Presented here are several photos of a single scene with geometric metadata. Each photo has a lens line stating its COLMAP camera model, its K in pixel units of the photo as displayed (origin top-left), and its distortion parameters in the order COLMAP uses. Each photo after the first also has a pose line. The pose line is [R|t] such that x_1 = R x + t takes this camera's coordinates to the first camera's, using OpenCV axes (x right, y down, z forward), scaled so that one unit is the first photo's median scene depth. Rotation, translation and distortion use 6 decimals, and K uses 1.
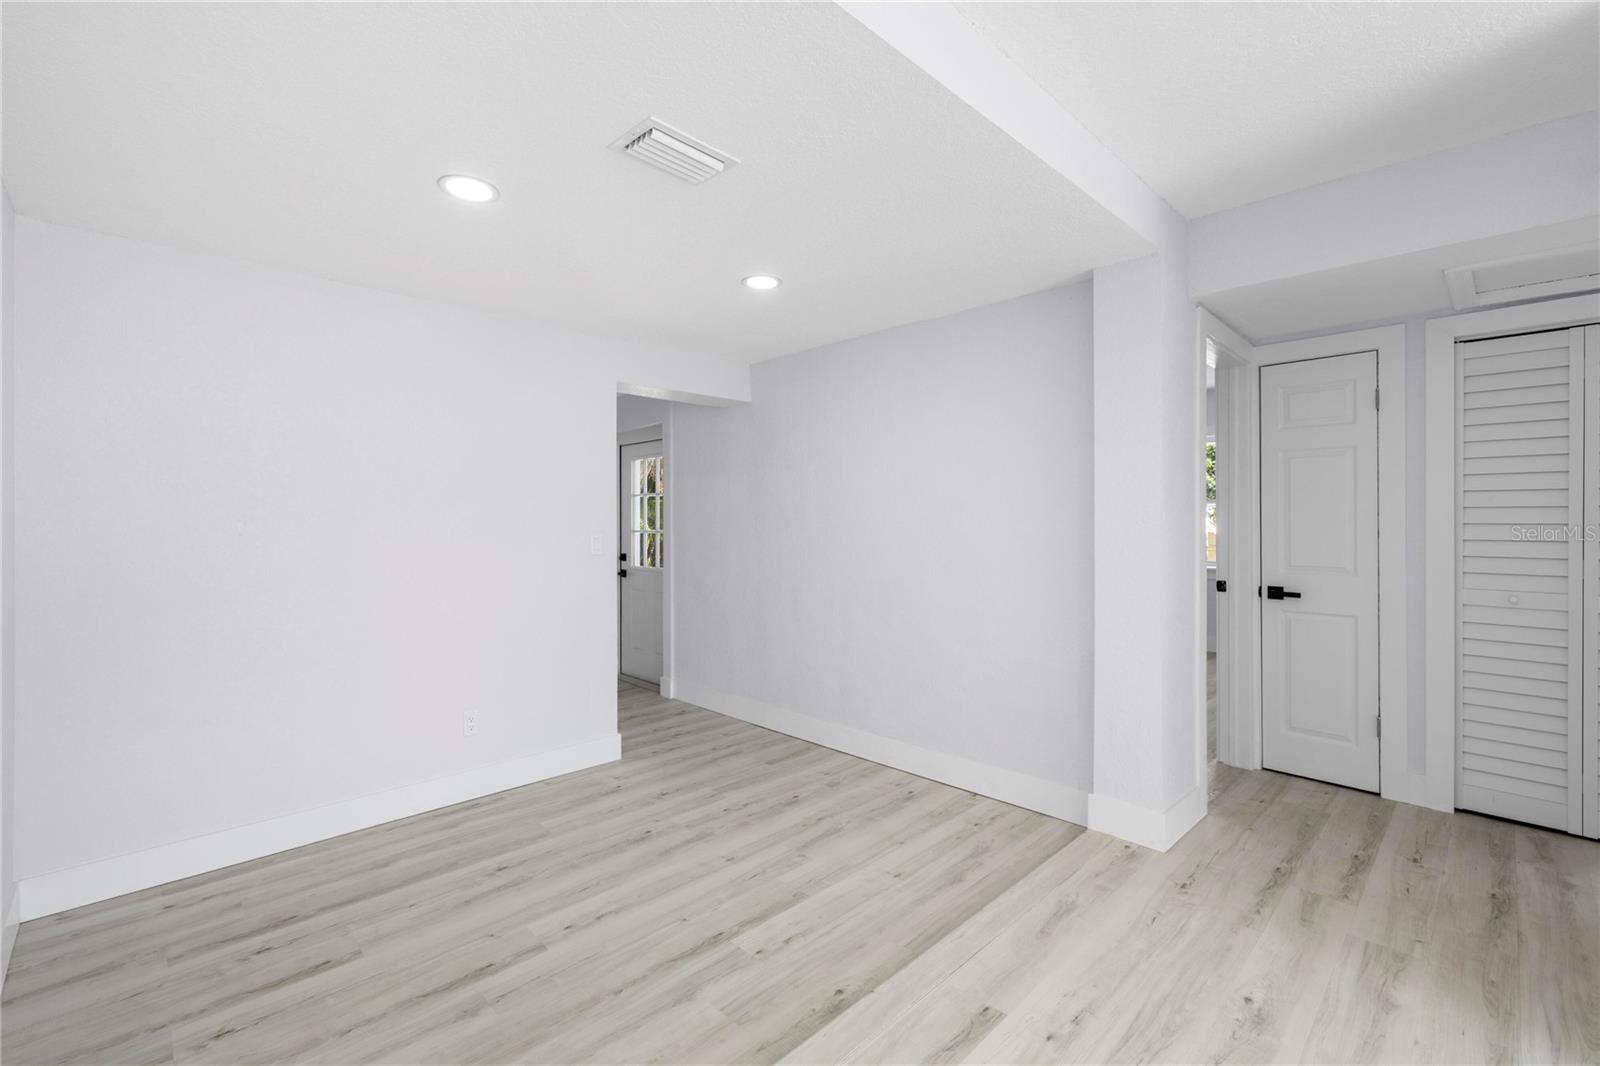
lens RADIAL K [[674.4, 0, 797.5], [0, 674.4, 526.5], [0, 0, 1]] dist [0.000236, -0.000881]
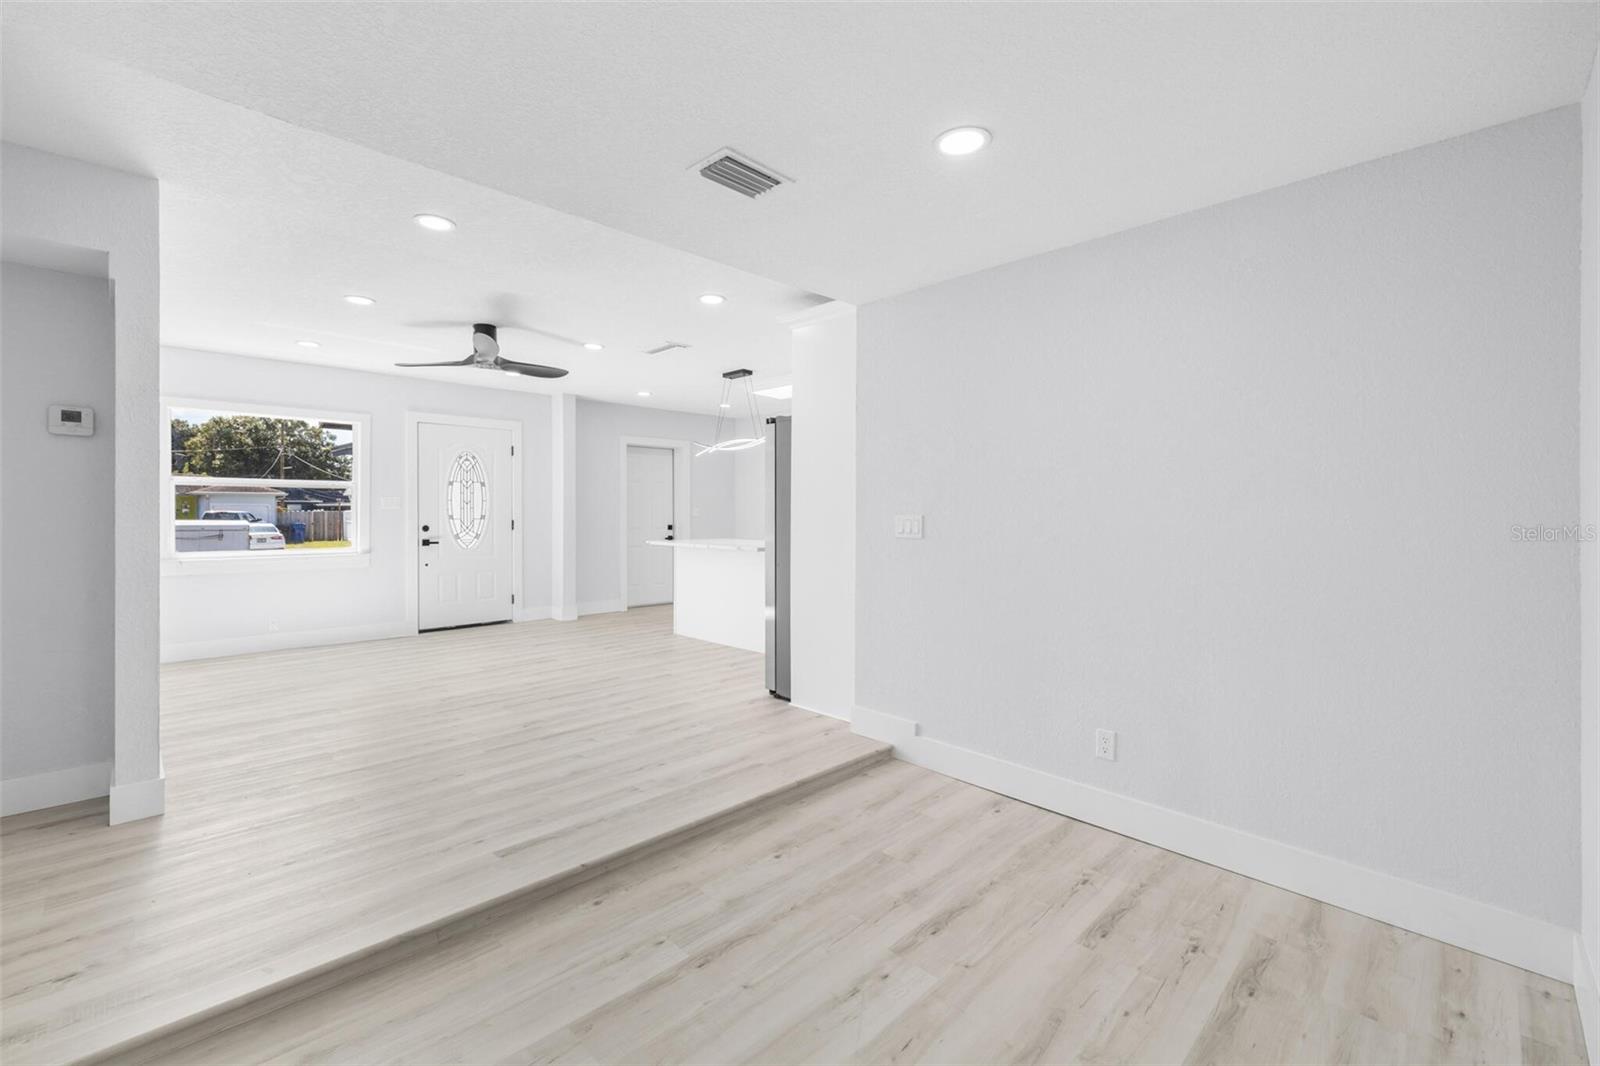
lens RADIAL K [[674.4, 0, 794.7], [0, 674.4, 511.7], [0, 0, 1]] dist [0.000236, -0.000881]
pose [[-0.999997, -0.001861, -0.001822, -0.238570], [-0.001872, 0.999980, 0.006024, 0.024456], [0.001811, 0.006028, -0.999980, 1.909589]]
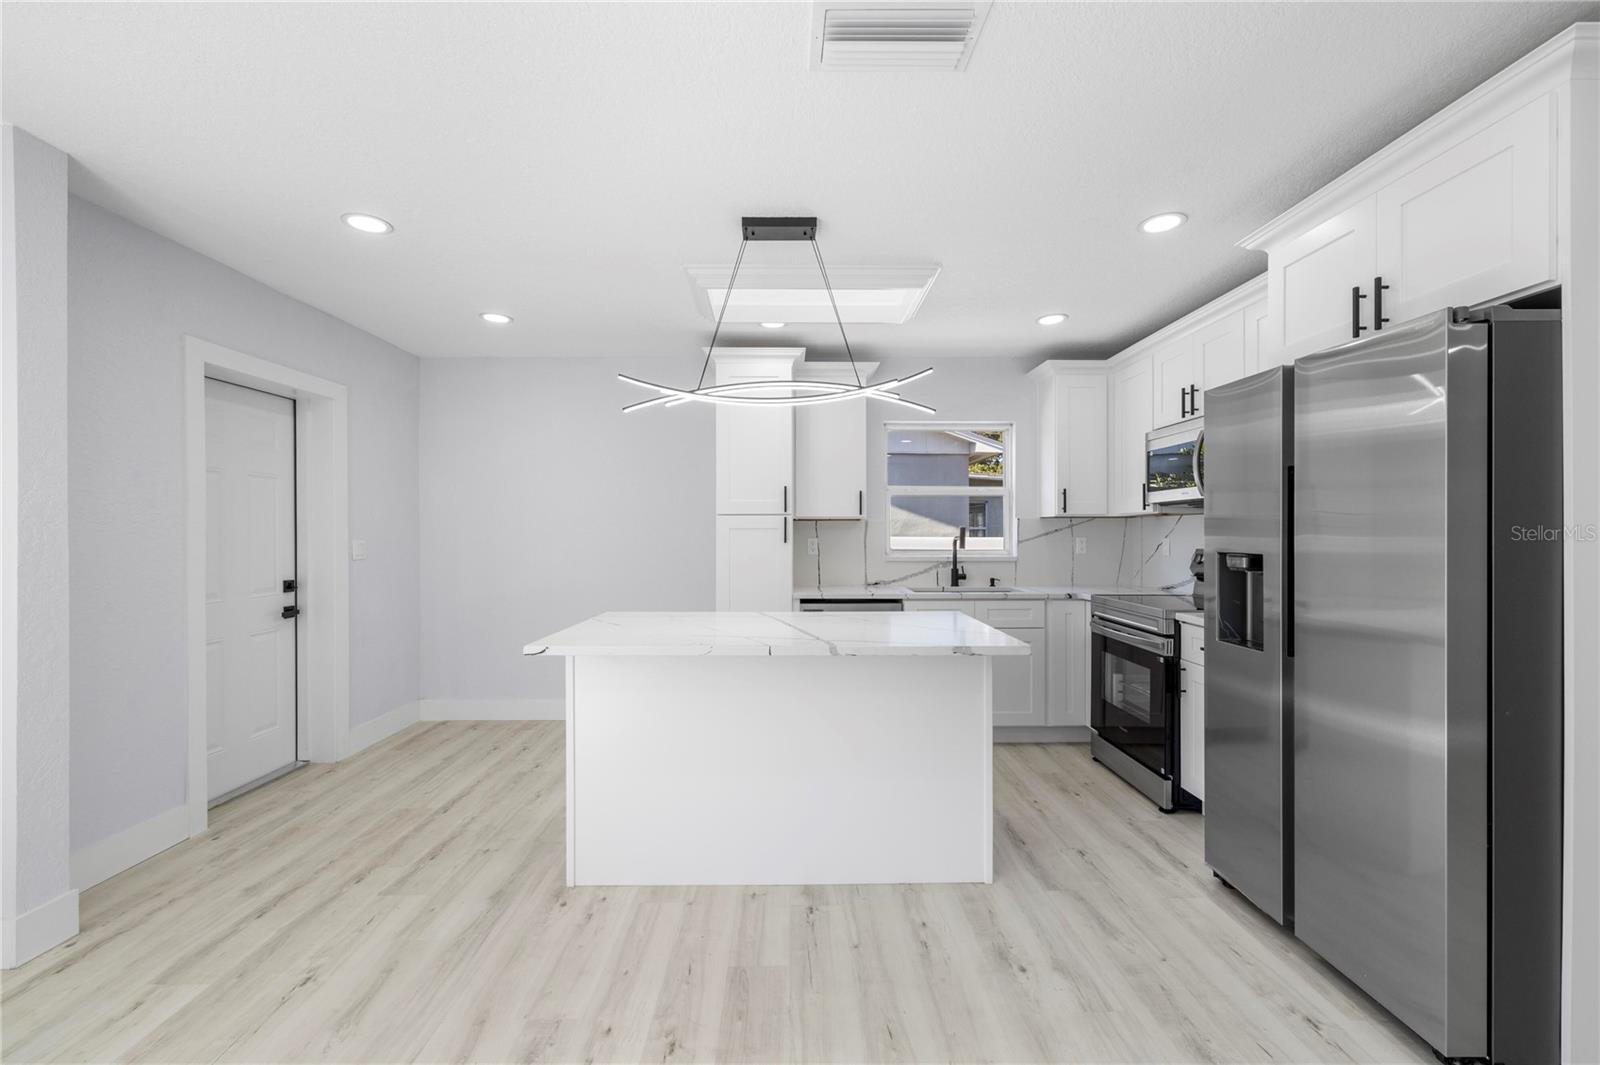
lens RADIAL K [[674.4, 0, 798.8], [0, 674.4, 530.2], [0, 0, 1]] dist [0.000236, -0.000881]
pose [[-0.694962, -0.002692, -0.719042, -0.186465], [-0.002574, 0.999996, -0.001256, 0.023374], [0.719042, 0.000978, -0.694966, 1.813718]]
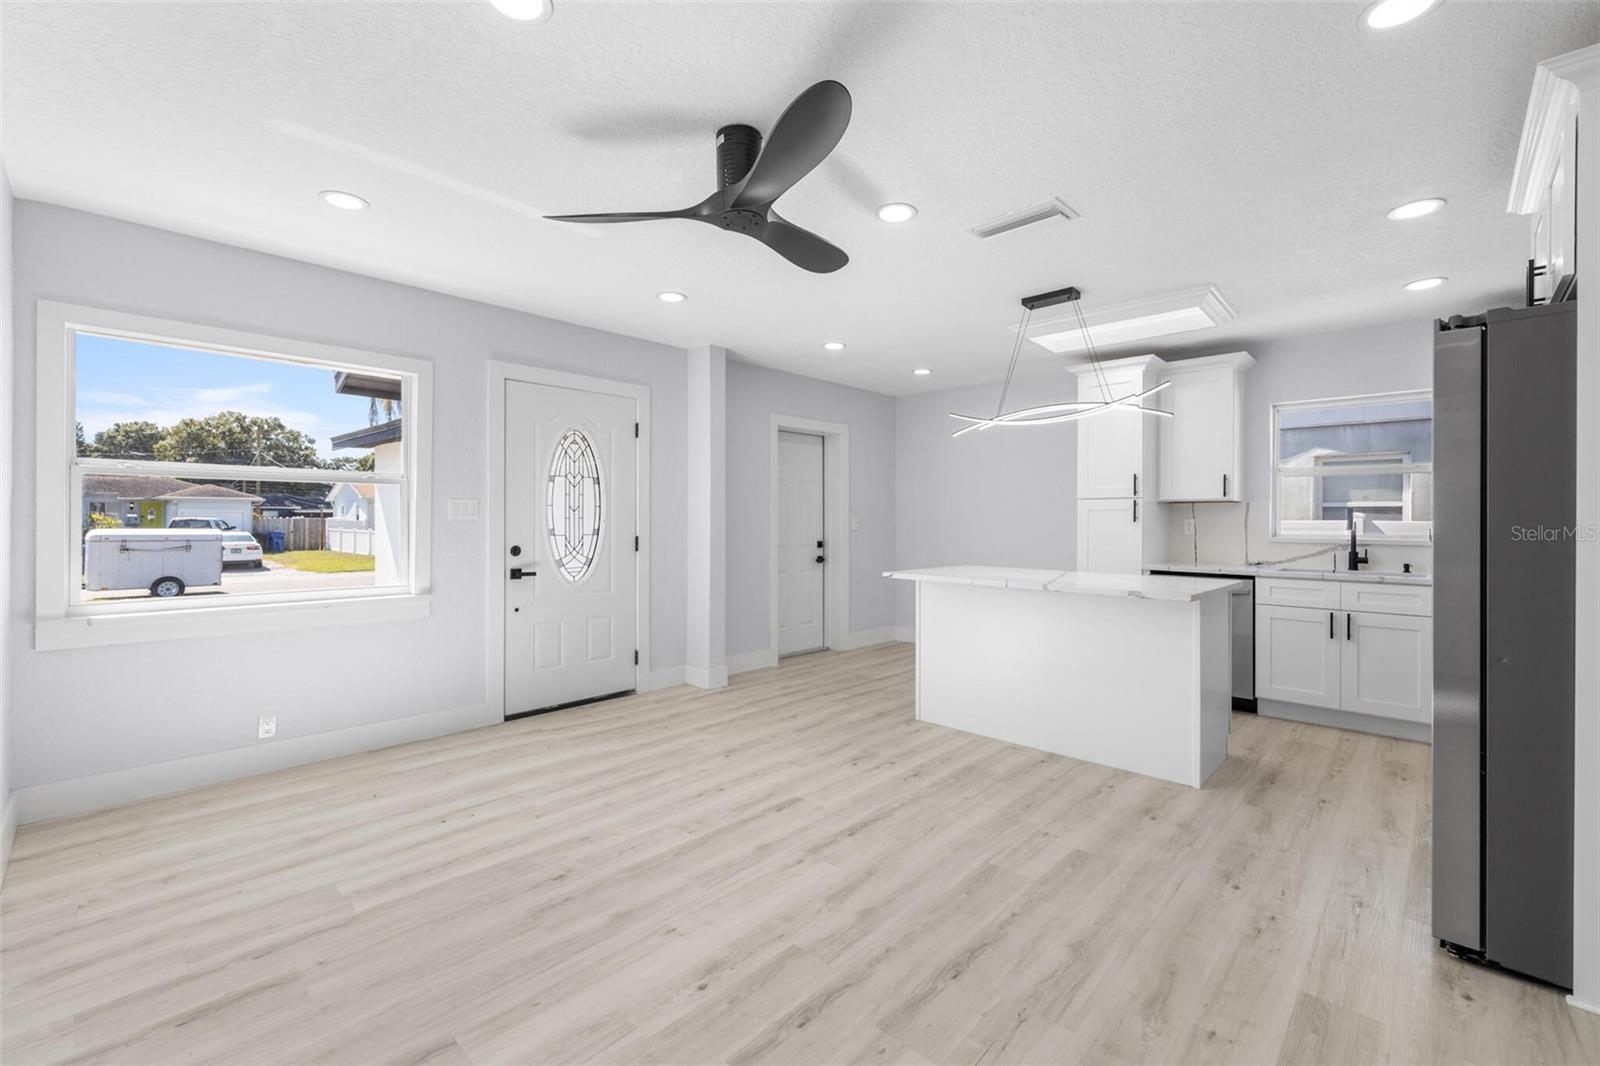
lens RADIAL K [[674.4, 0, 797.3], [0, 674.4, 516.0], [0, 0, 1]] dist [0.000236, -0.000881]
pose [[-0.999588, -0.005046, -0.028258, -0.193580], [-0.005052, 0.999987, 0.000151, 0.024249], [0.028257, 0.000294, -0.999601, 1.854340]]
